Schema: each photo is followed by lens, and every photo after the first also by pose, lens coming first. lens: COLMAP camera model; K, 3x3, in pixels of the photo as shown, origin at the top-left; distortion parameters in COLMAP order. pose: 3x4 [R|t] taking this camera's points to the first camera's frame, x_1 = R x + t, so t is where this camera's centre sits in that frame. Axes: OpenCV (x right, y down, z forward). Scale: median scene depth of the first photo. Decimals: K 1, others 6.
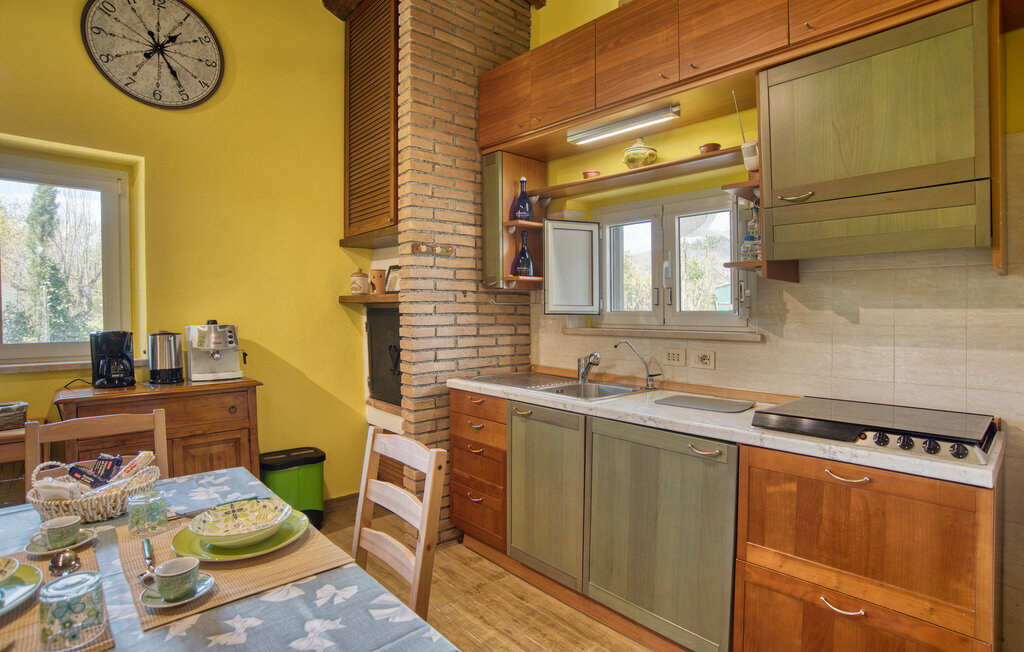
lens RADIAL K [[517.9, 0, 512.0], [0, 517.9, 326.0], [0, 0, 1]] dist [-0.093625, 0.033127]
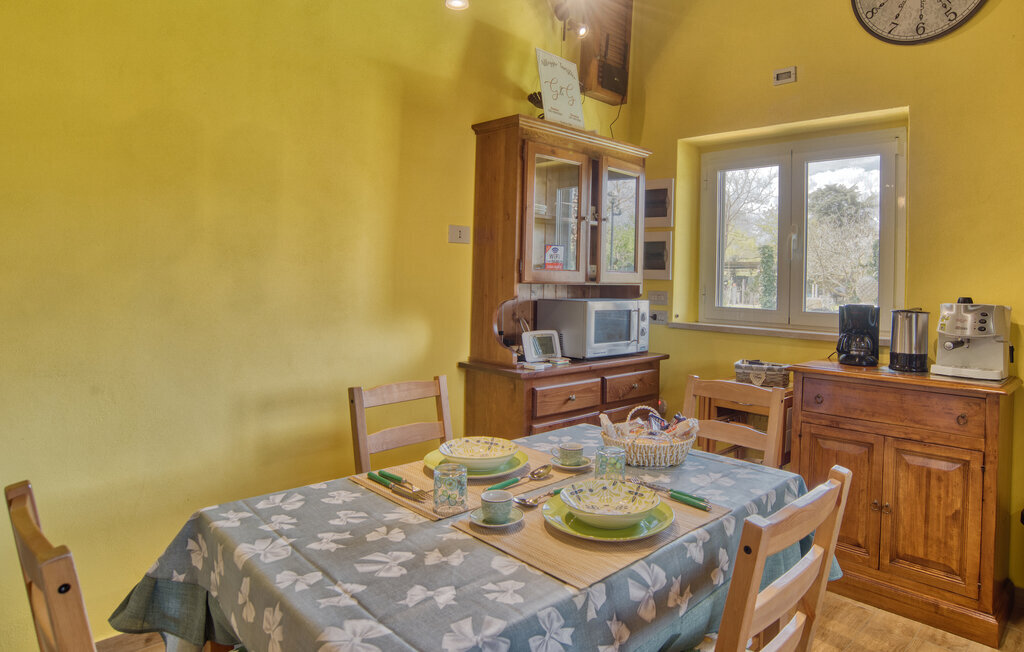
lens RADIAL K [[585.9, 0, 548.0], [0, 585.9, 285.1], [0, 0, 1]] dist [-0.043527, -0.000290]
pose [[0.052901, 0.015150, -0.998485, 0.228019], [-0.043523, 0.998970, 0.012852, -0.014115], [0.997651, 0.042777, 0.053505, 0.323692]]
